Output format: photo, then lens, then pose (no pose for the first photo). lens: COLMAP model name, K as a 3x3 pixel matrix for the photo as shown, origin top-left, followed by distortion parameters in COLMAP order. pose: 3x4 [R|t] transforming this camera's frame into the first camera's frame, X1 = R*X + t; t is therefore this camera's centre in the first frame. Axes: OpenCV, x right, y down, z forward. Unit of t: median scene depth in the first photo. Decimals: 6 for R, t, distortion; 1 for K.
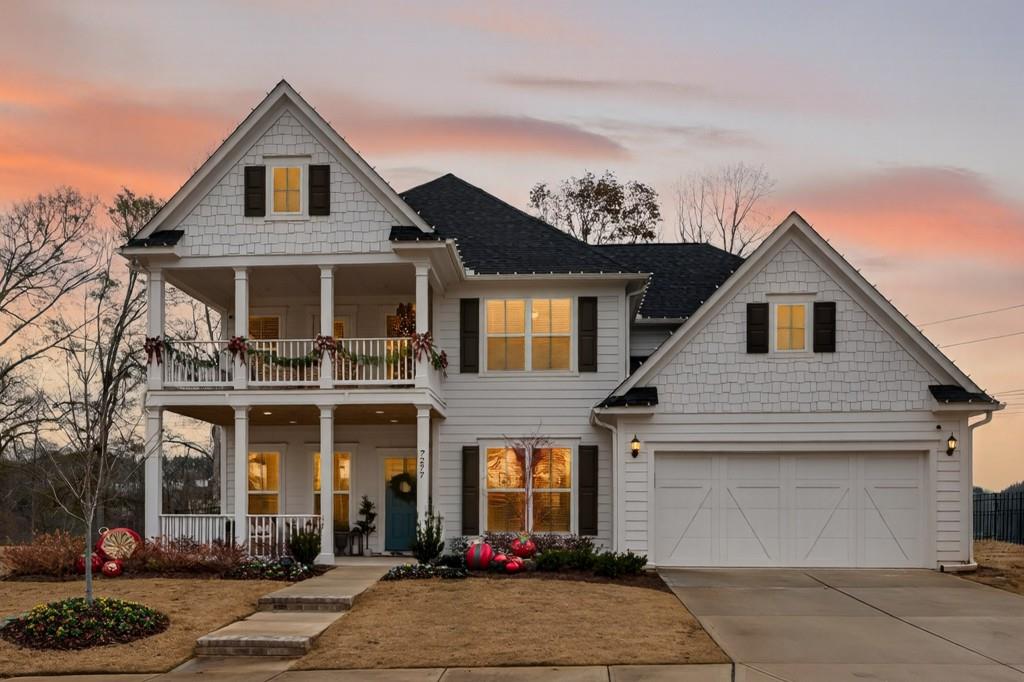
lens RADIAL K [[928.7, 0, 486.9], [0, 928.7, 510.0], [0, 0, 1]] dist [-0.000375, -0.002920]
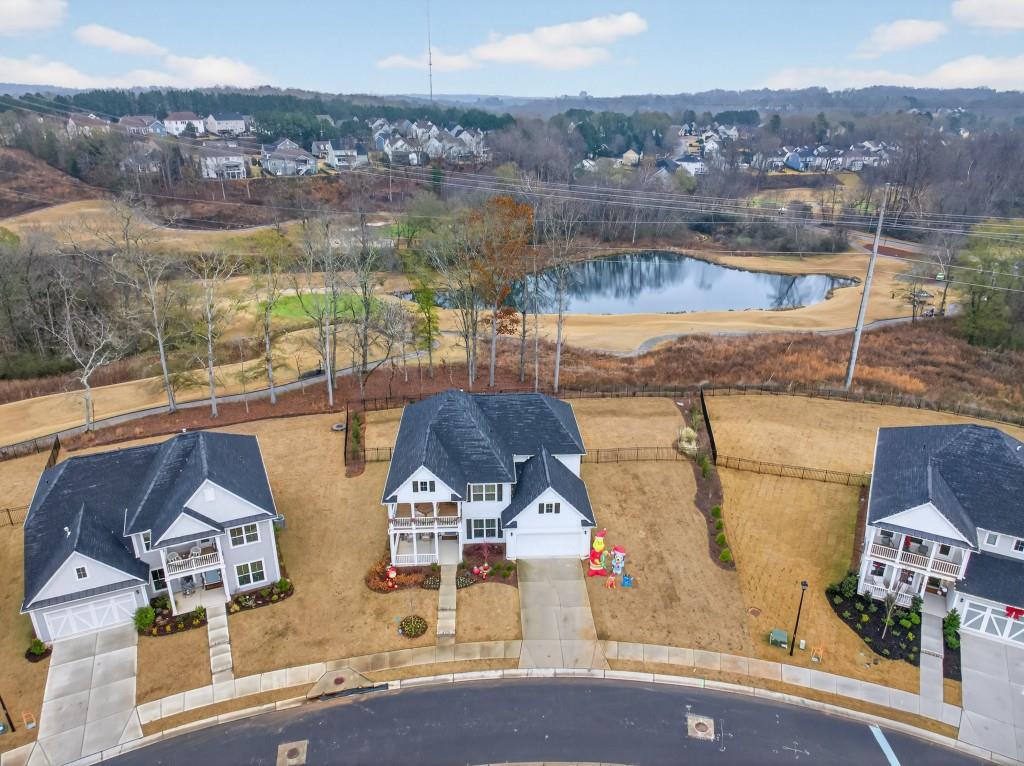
lens RADIAL K [[699.5, 0, 513.4], [0, 699.5, 356.3], [0, 0, 1]] dist [-0.002980, -0.006985]
pose [[0.991709, -0.044359, 0.120609, -0.173031], [-0.002044, 0.932970, 0.359947, -1.931874], [-0.128491, -0.357209, 0.925144, -1.594737]]
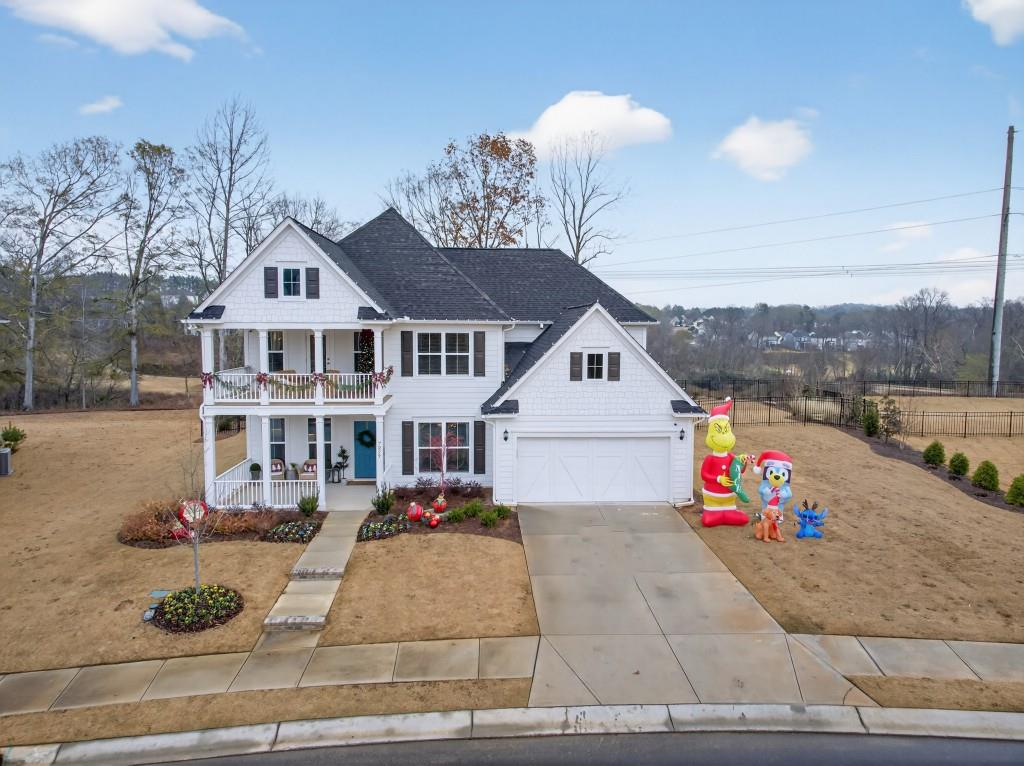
lens RADIAL K [[699.5, 0, 513.4], [0, 699.5, 356.3], [0, 0, 1]] dist [-0.002980, -0.006985]
pose [[0.990743, -0.008101, 0.135510, 0.000330], [-0.002226, 0.997114, 0.075884, -0.309642], [-0.135734, -0.075483, 0.987866, -0.260972]]
